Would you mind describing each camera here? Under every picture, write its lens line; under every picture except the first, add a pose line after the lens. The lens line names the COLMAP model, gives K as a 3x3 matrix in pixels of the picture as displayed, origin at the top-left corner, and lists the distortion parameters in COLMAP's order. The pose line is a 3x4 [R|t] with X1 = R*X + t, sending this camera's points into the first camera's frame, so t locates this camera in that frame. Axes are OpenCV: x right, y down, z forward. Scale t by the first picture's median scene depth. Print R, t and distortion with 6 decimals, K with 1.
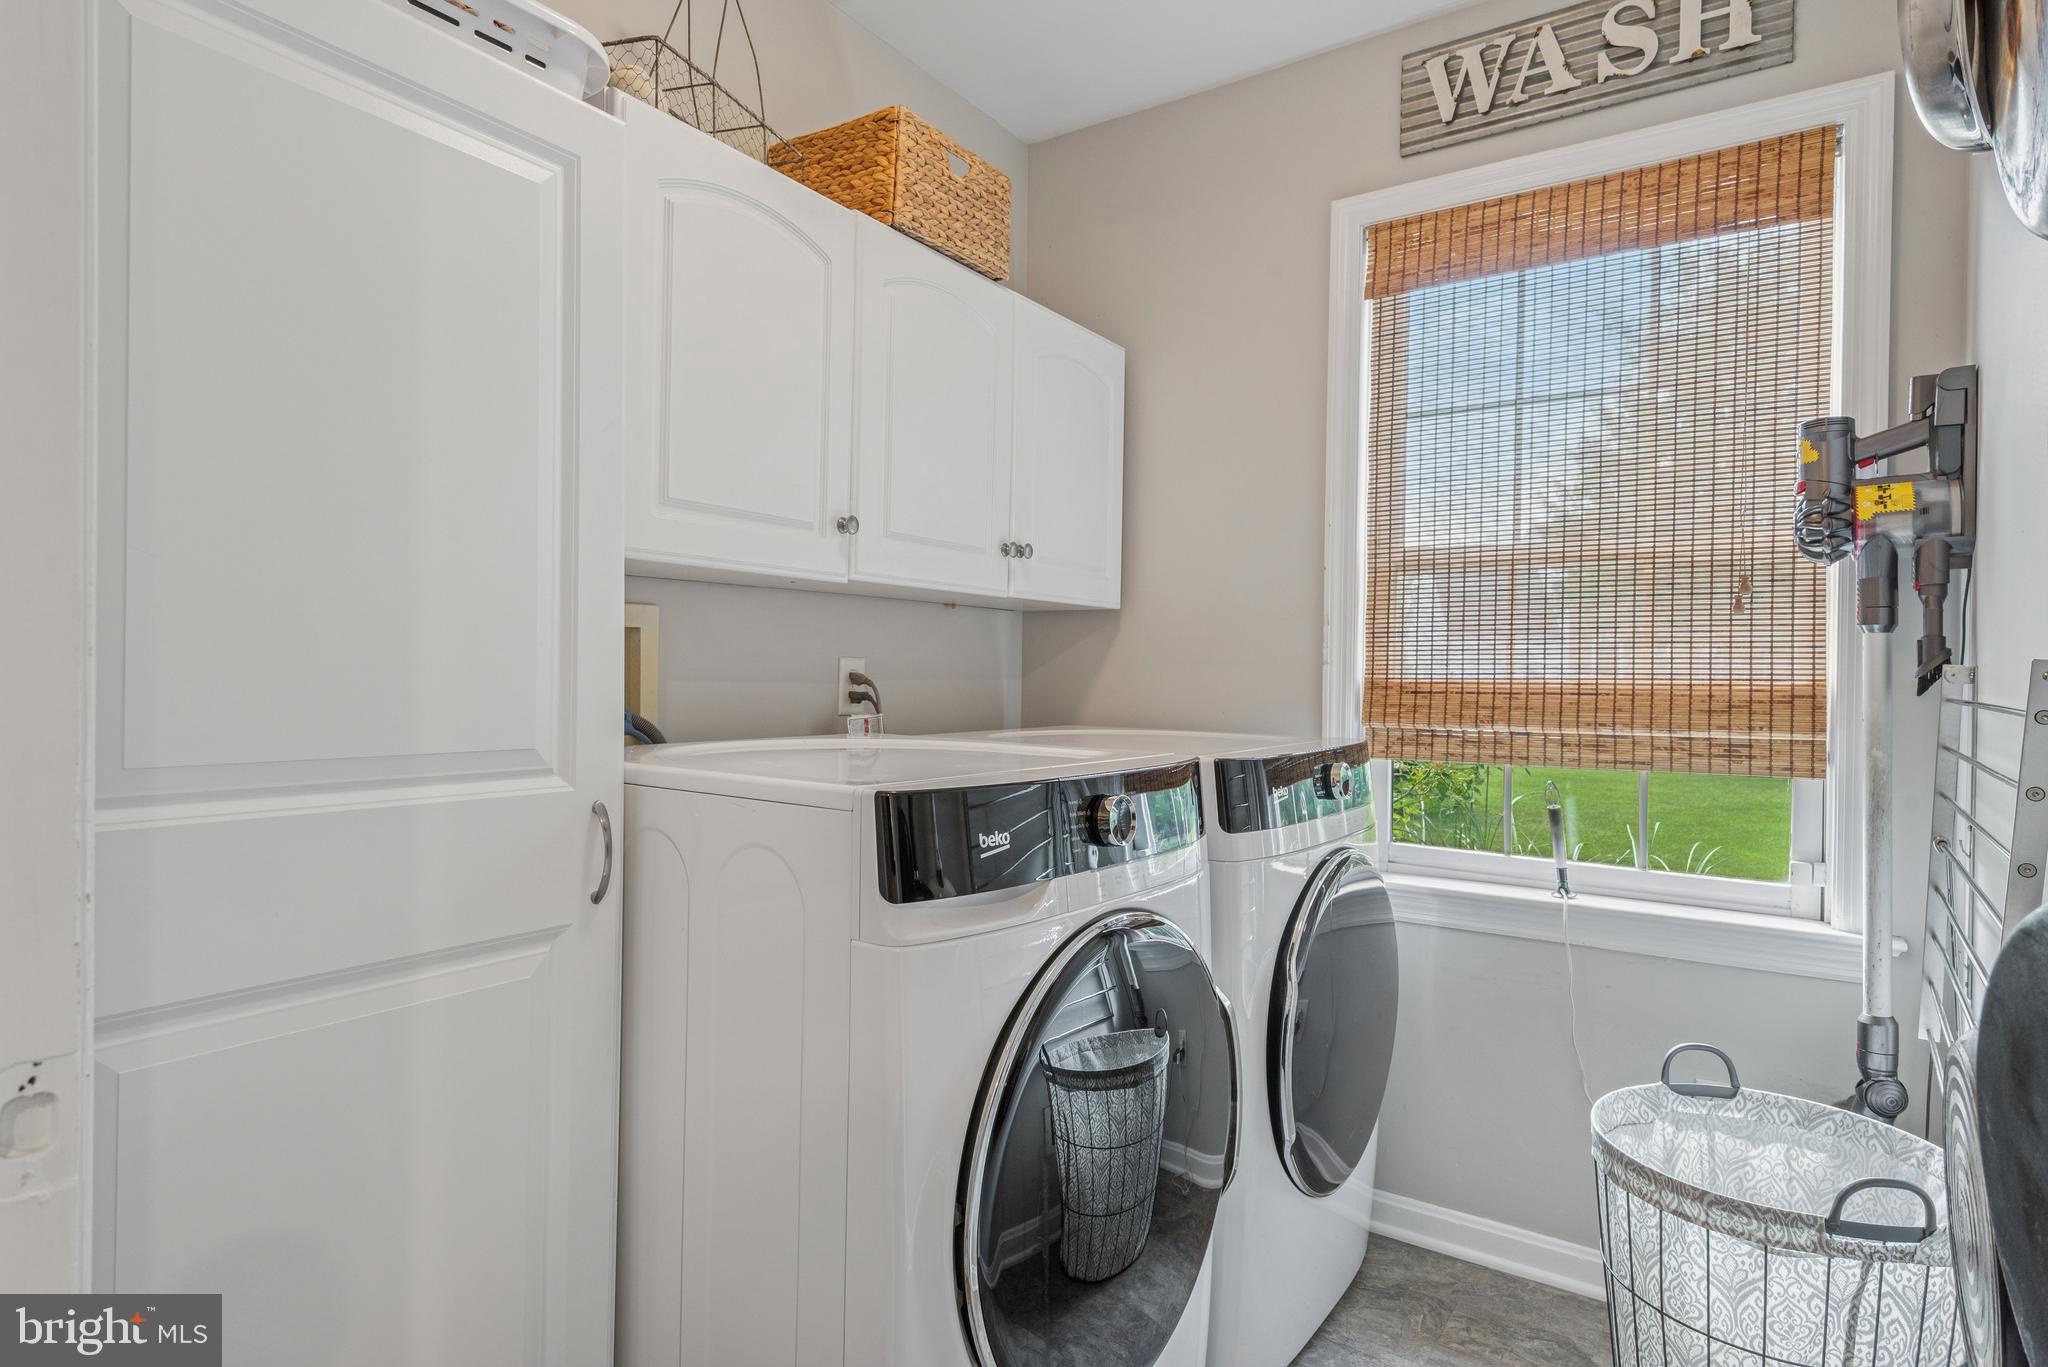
lens RADIAL K [[1067.3, 0, 1021.8], [0, 1067.3, 663.1], [0, 0, 1]] dist [-0.003527, -0.000110]
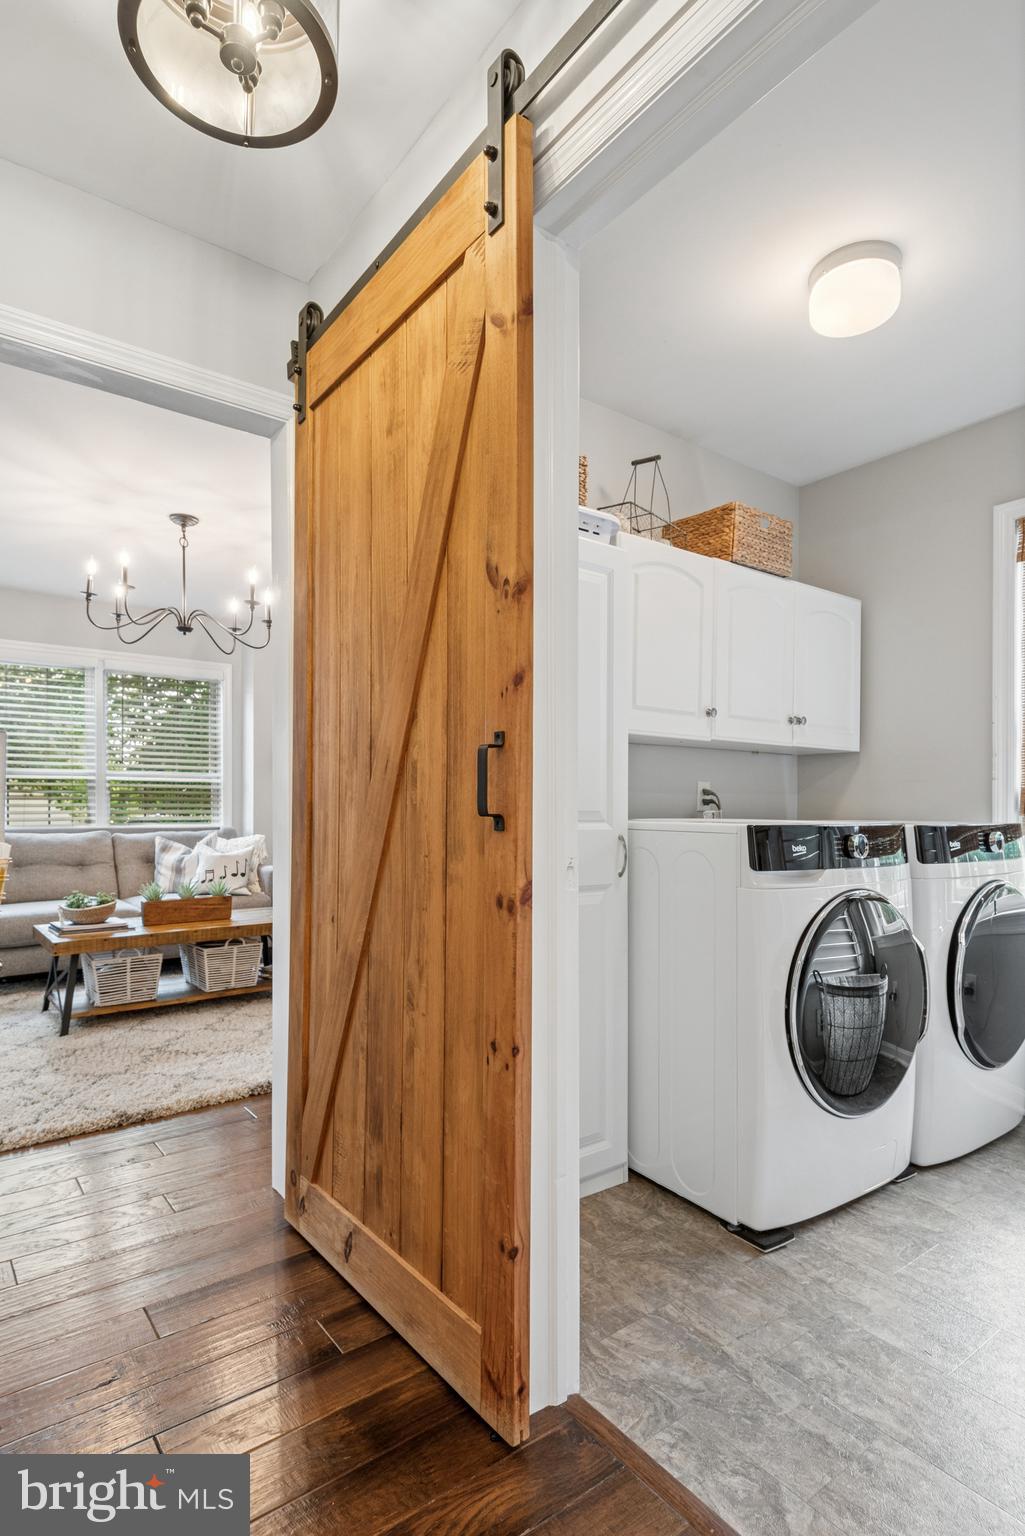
lens RADIAL K [[743.9, 0, 511.7], [0, 743.9, 797.3], [0, 0, 1]] dist [0.002630, -0.000120]
pose [[0.939653, -0.010583, -0.341965, -0.037060], [0.008536, 0.999936, -0.007491, 0.039209], [0.342023, 0.004119, 0.939683, -0.458994]]
